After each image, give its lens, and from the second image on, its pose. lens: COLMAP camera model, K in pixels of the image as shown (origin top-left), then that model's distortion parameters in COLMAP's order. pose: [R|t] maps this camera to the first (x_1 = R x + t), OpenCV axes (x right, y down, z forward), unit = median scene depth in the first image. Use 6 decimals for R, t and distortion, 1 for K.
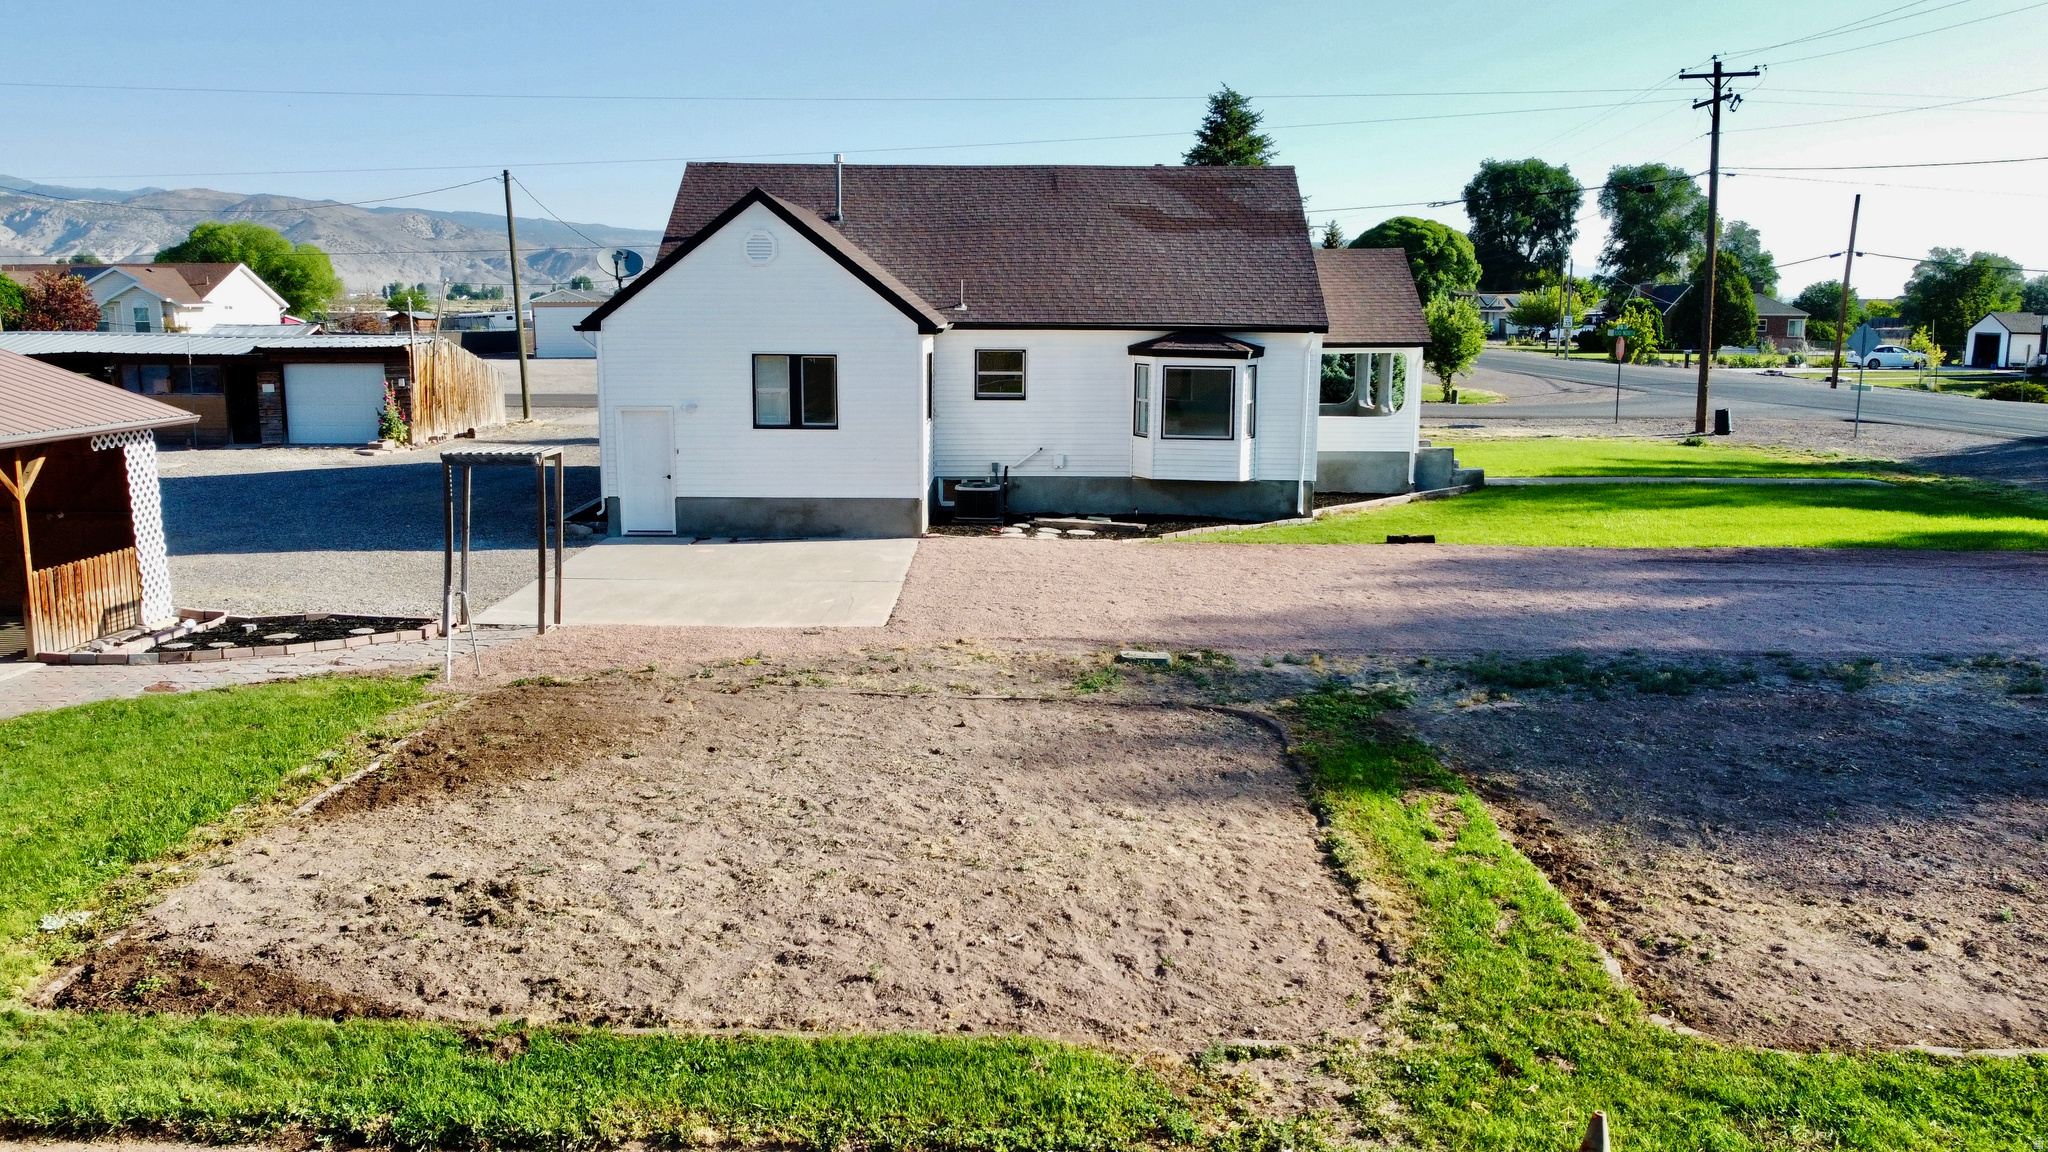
lens RADIAL K [[1554.9, 0, 1020.5], [0, 1554.9, 566.2], [0, 0, 1]] dist [0.001542, -0.003551]
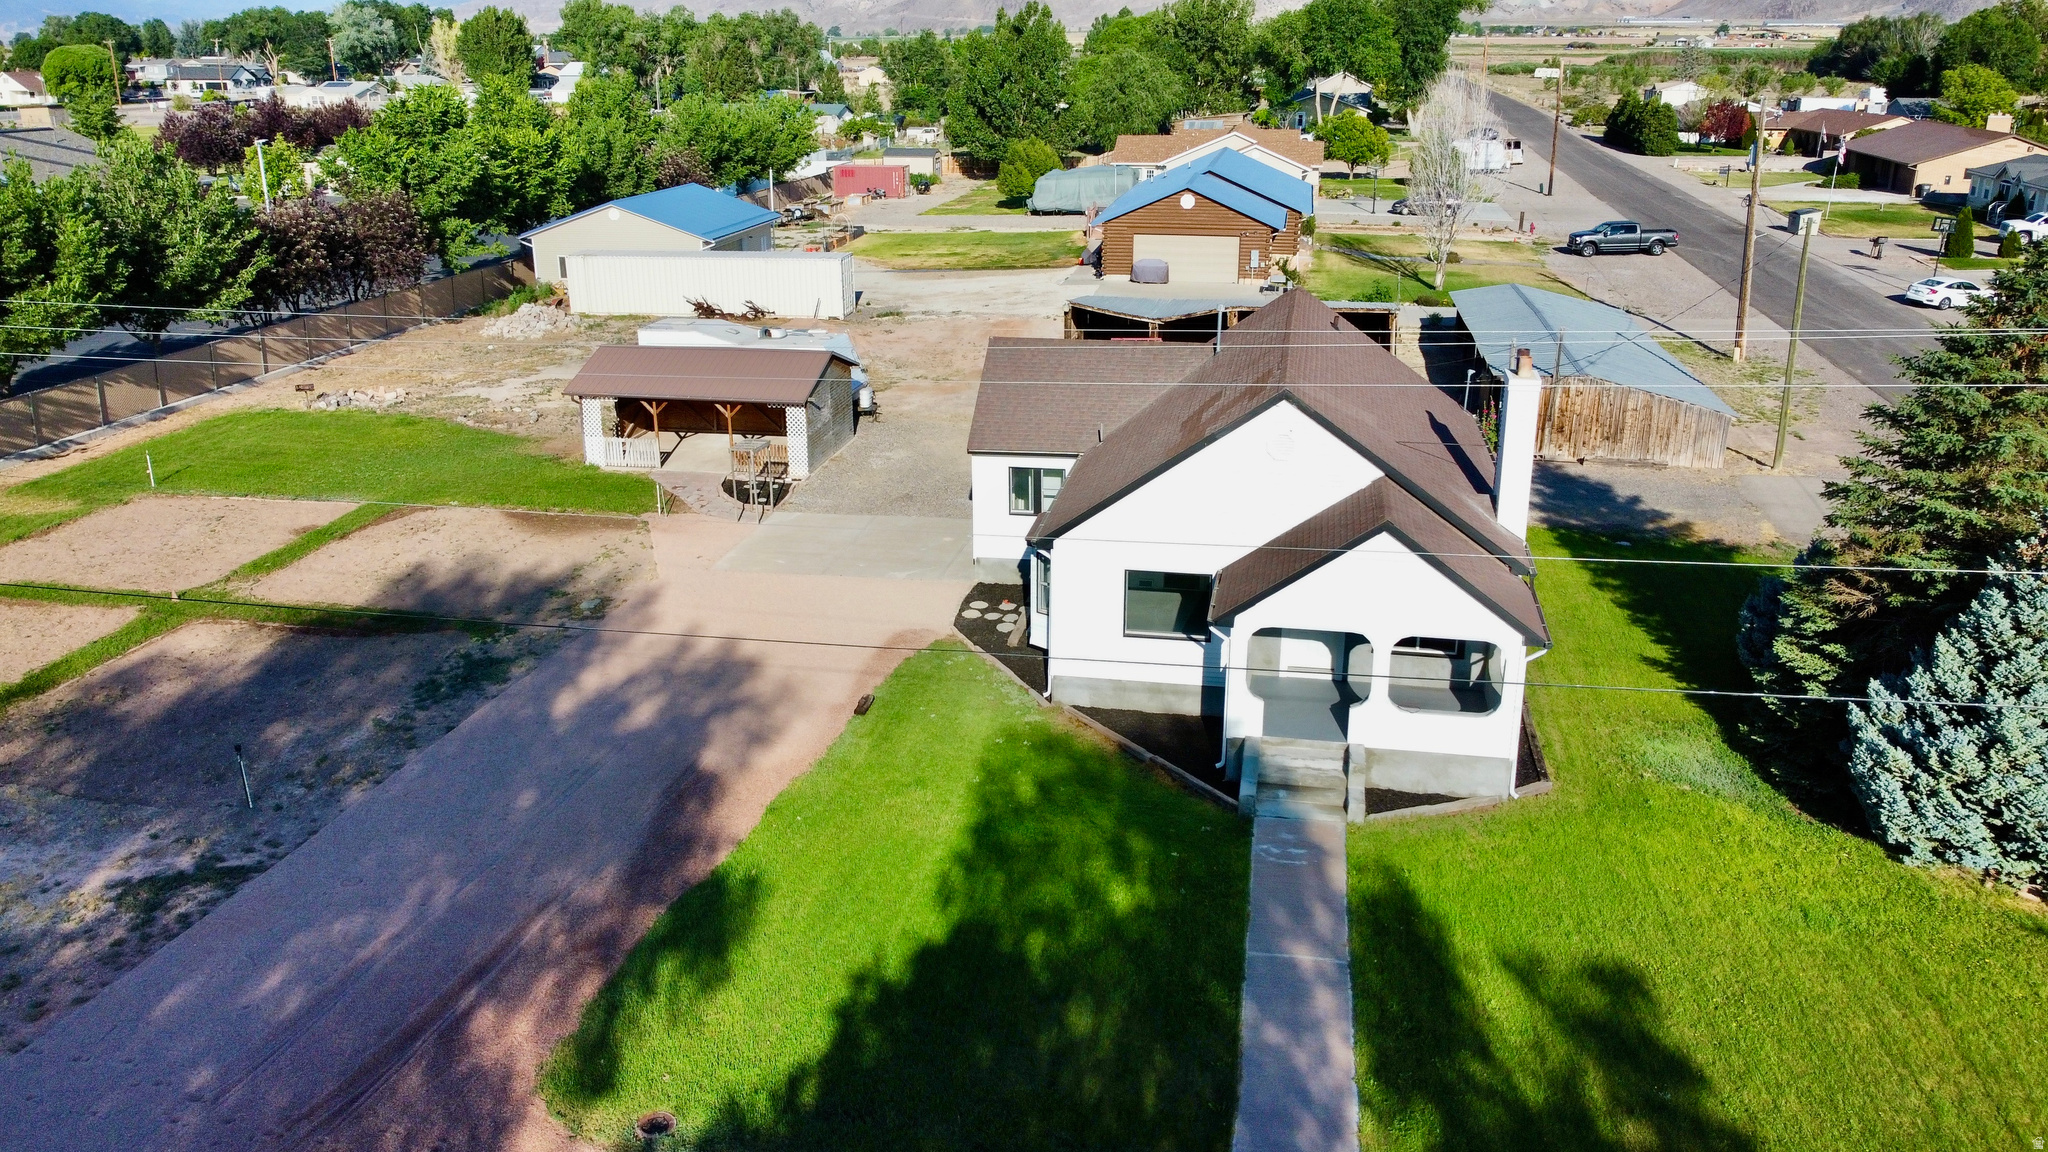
lens RADIAL K [[1554.9, 0, 1018.4], [0, 1554.9, 570.3], [0, 0, 1]] dist [0.001542, -0.003551]
pose [[-0.168079, 0.315914, -0.933781, 1.345419], [-0.161525, 0.925628, 0.342230, -0.556532], [0.972450, 0.208351, -0.104551, 1.217189]]
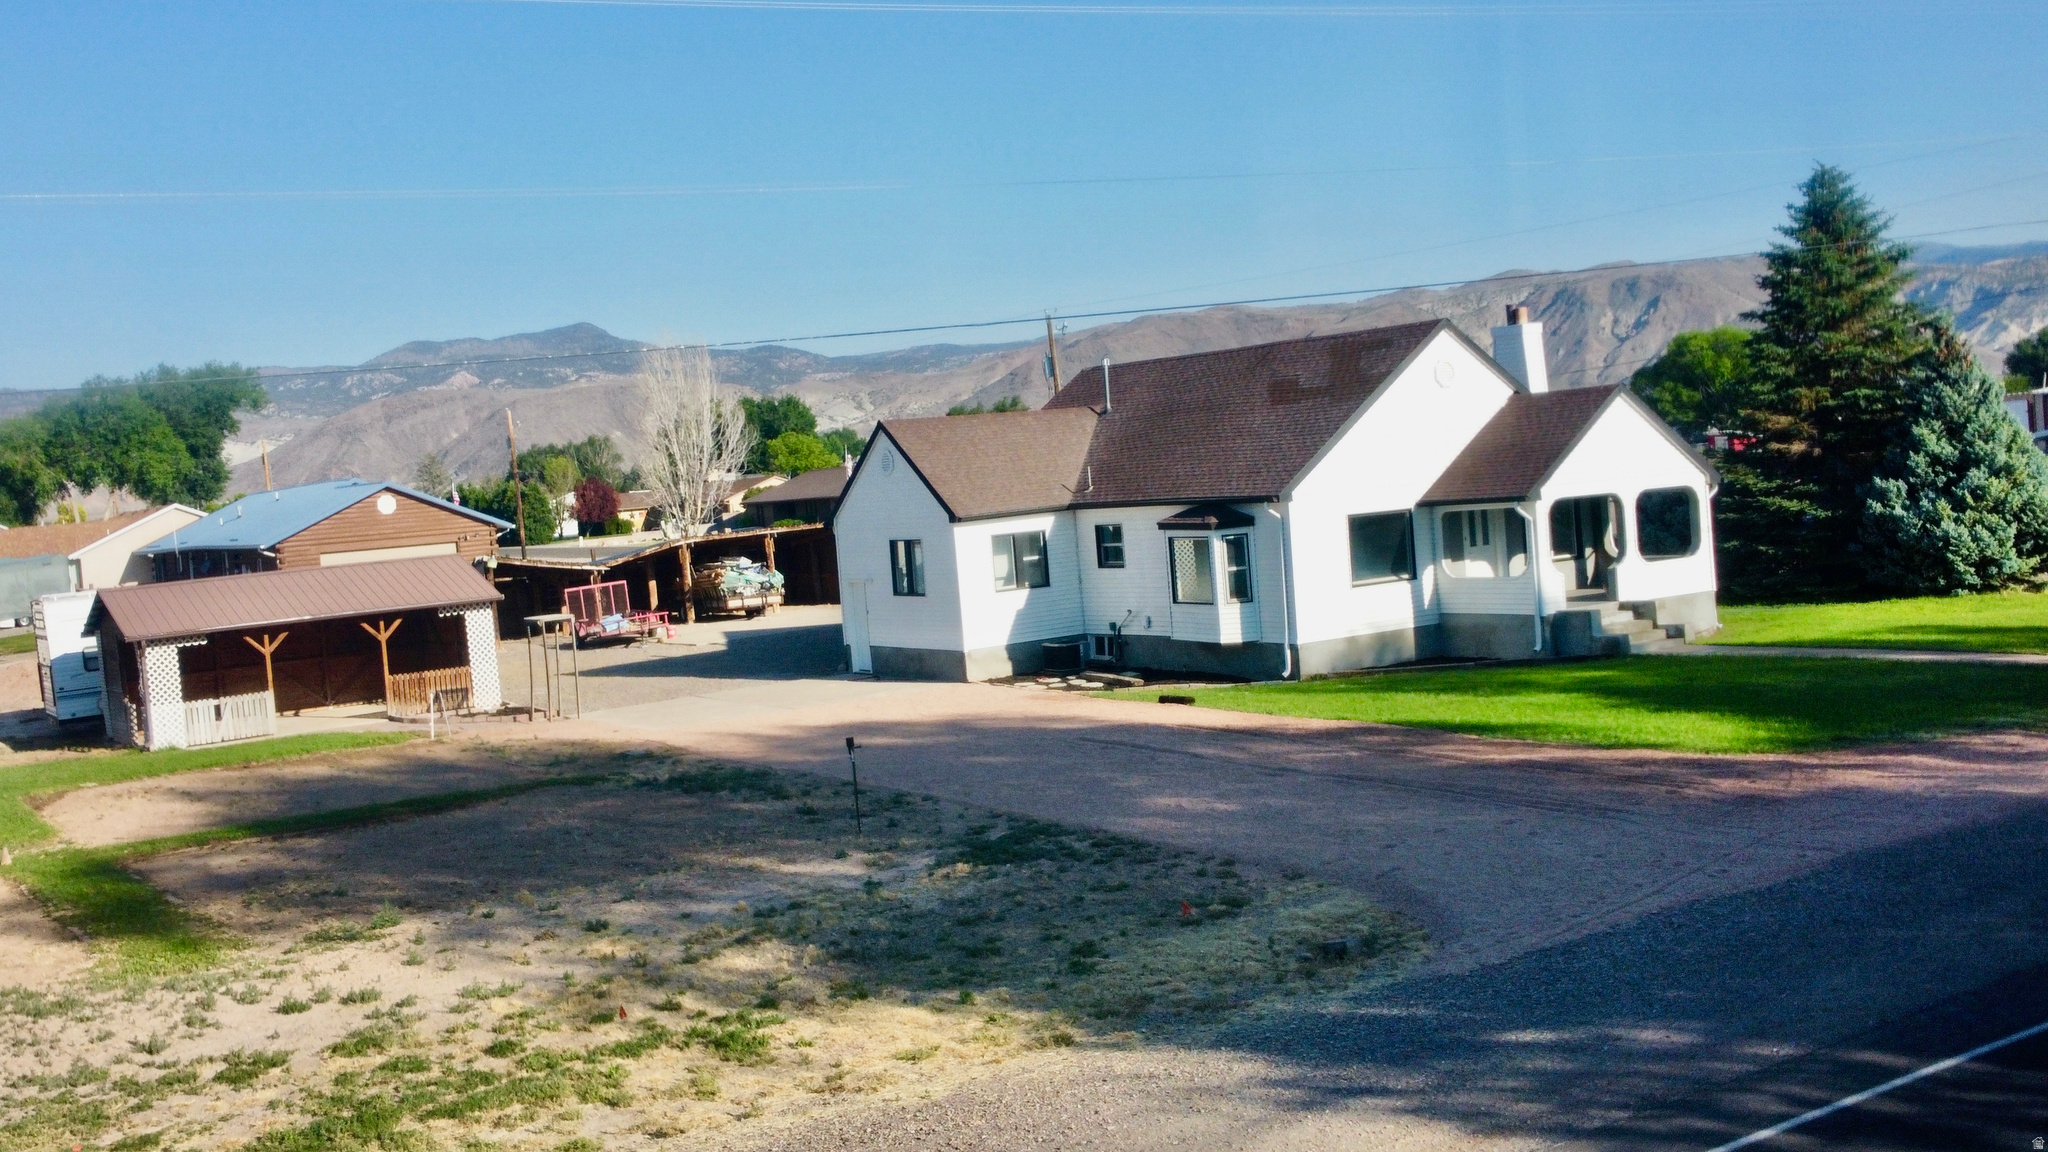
lens RADIAL K [[2093.0, 0, 1018.7], [0, 2093.0, 553.6], [0, 0, 1]] dist [0.012288, 0.000000]
pose [[0.557087, -0.014289, -0.830331, 1.396988], [-0.054656, 0.997053, -0.053828, -0.034296], [0.828654, 0.075370, 0.554664, 0.087736]]
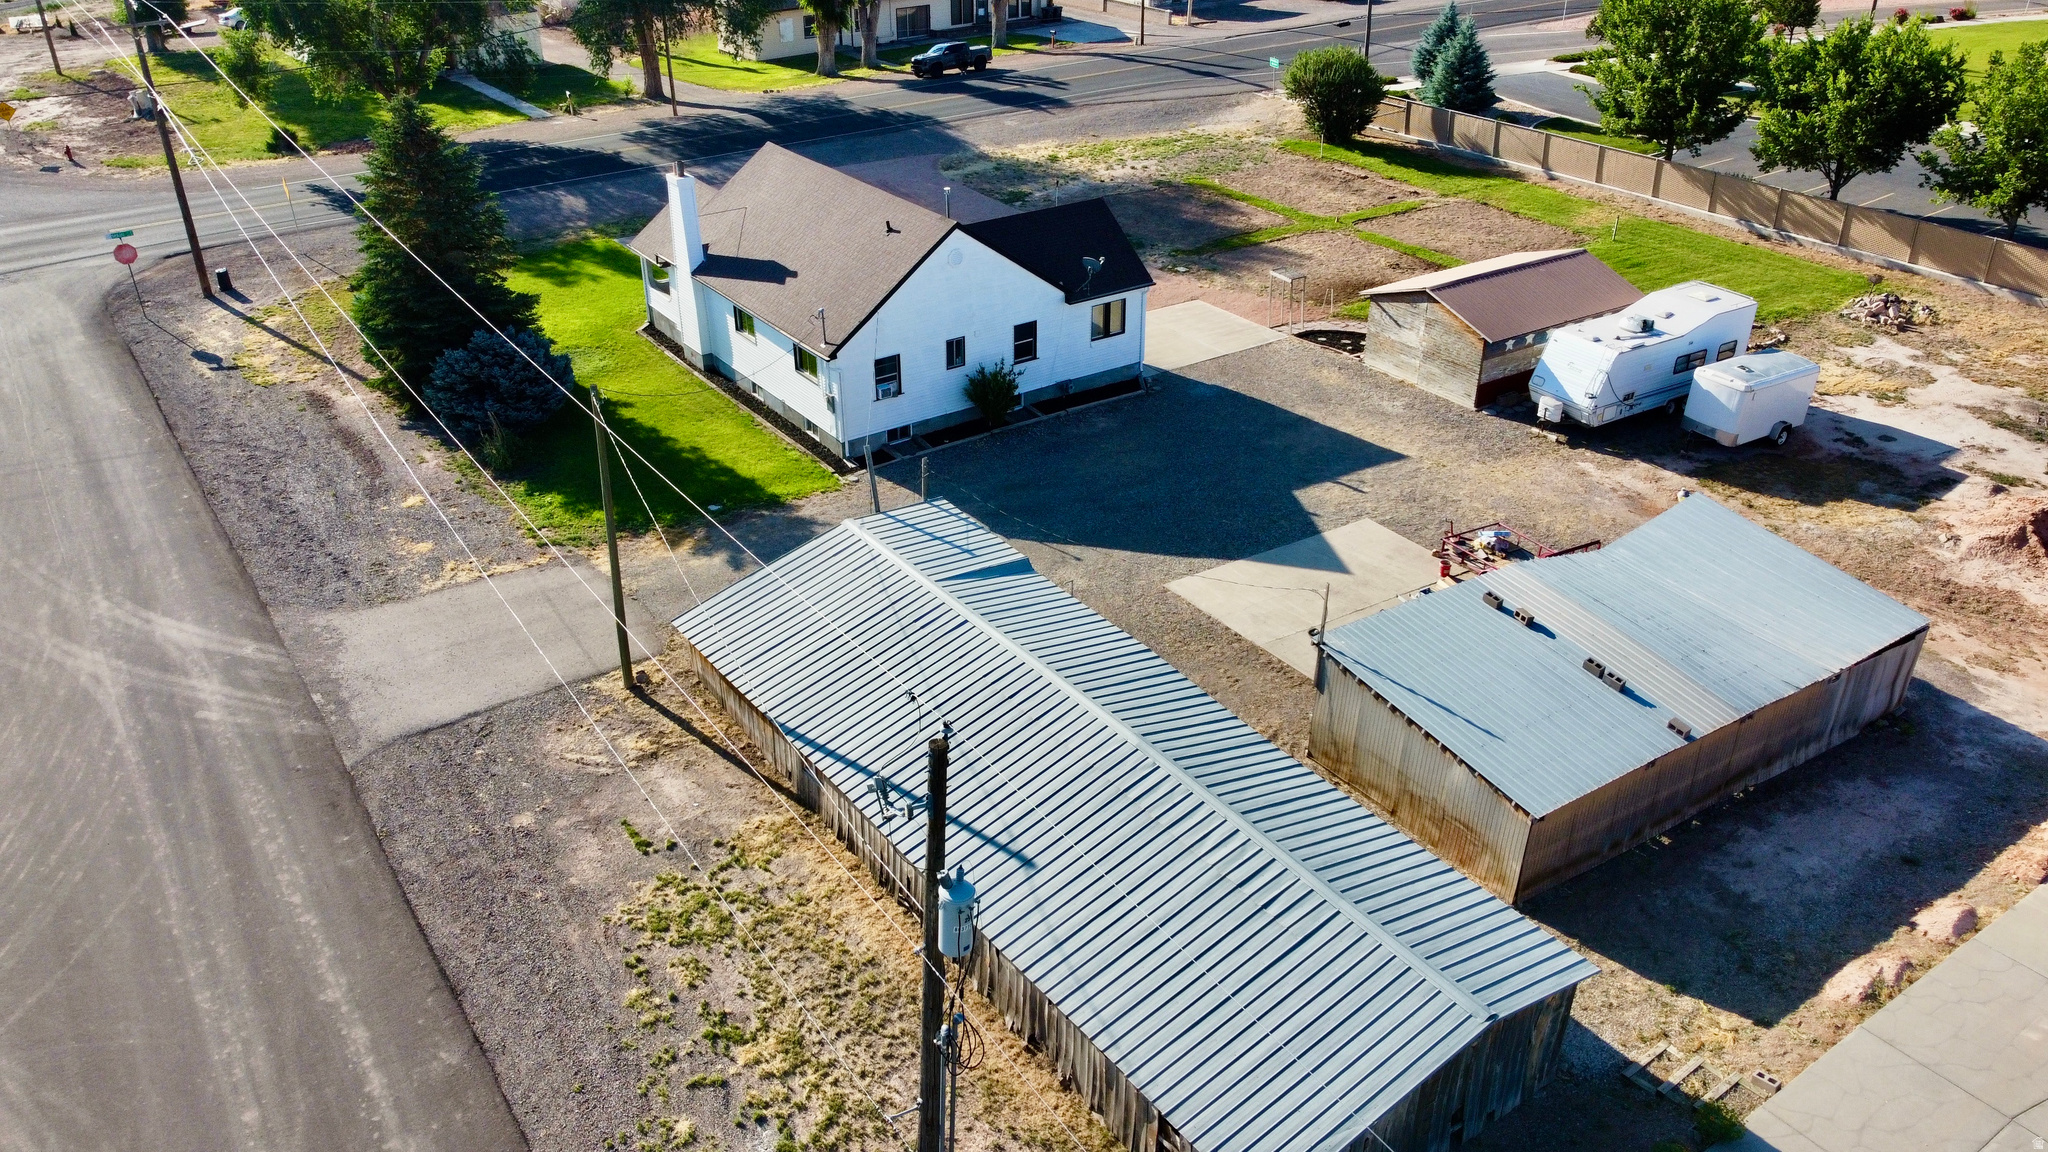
lens RADIAL K [[1554.9, 0, 1026.5], [0, 1554.9, 569.6], [0, 0, 1]] dist [0.001542, -0.003551]
pose [[-0.582733, -0.394124, 0.710695, -1.766163], [0.133763, 0.816081, 0.562245, -1.005953], [-0.801579, 0.422703, -0.422838, 2.140033]]
